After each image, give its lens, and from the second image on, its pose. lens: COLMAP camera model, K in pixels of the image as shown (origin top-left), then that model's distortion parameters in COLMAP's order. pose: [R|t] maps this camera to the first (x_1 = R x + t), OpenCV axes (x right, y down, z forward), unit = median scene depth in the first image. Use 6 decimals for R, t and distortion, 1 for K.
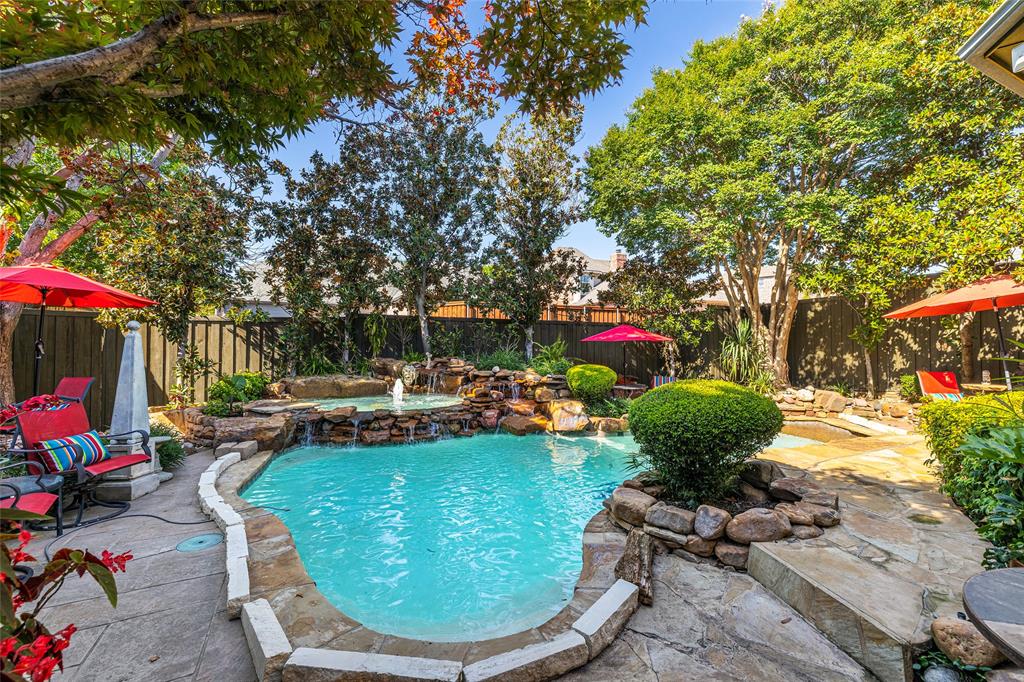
lens RADIAL K [[439.1, 0, 512.0], [0, 439.1, 341.0], [0, 0, 1]] dist [0.000085, 0.000080]
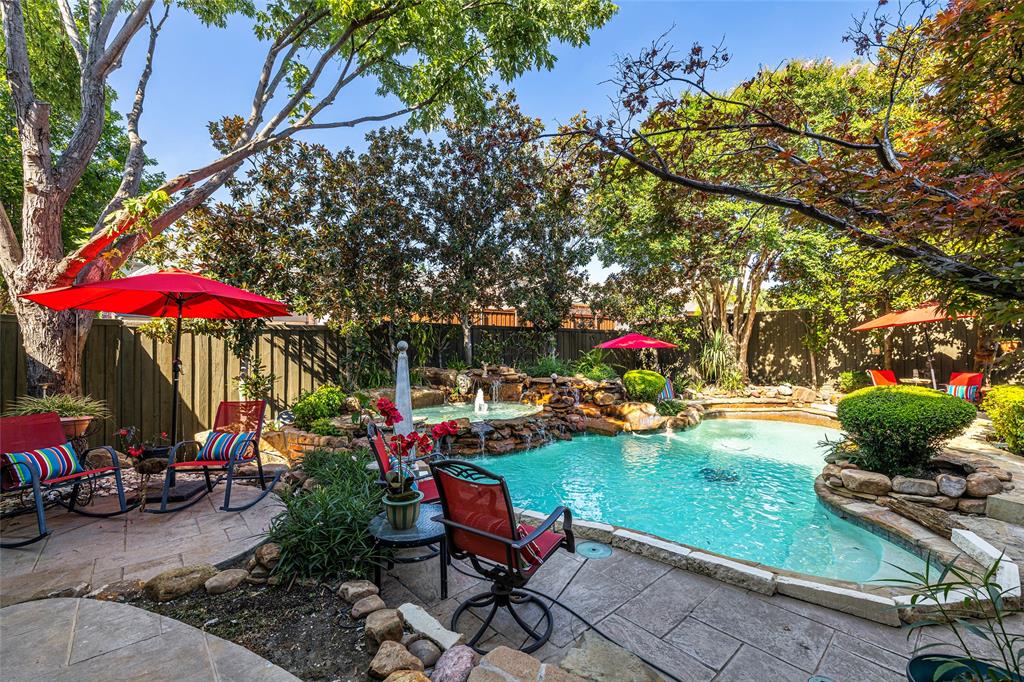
lens RADIAL K [[439.1, 0, 512.0], [0, 439.1, 341.0], [0, 0, 1]] dist [0.000085, 0.000080]
pose [[0.961367, -0.003881, 0.275242, -0.407015], [0.003600, 0.999992, 0.001527, -0.021633], [-0.275246, -0.000477, 0.961374, 0.002859]]
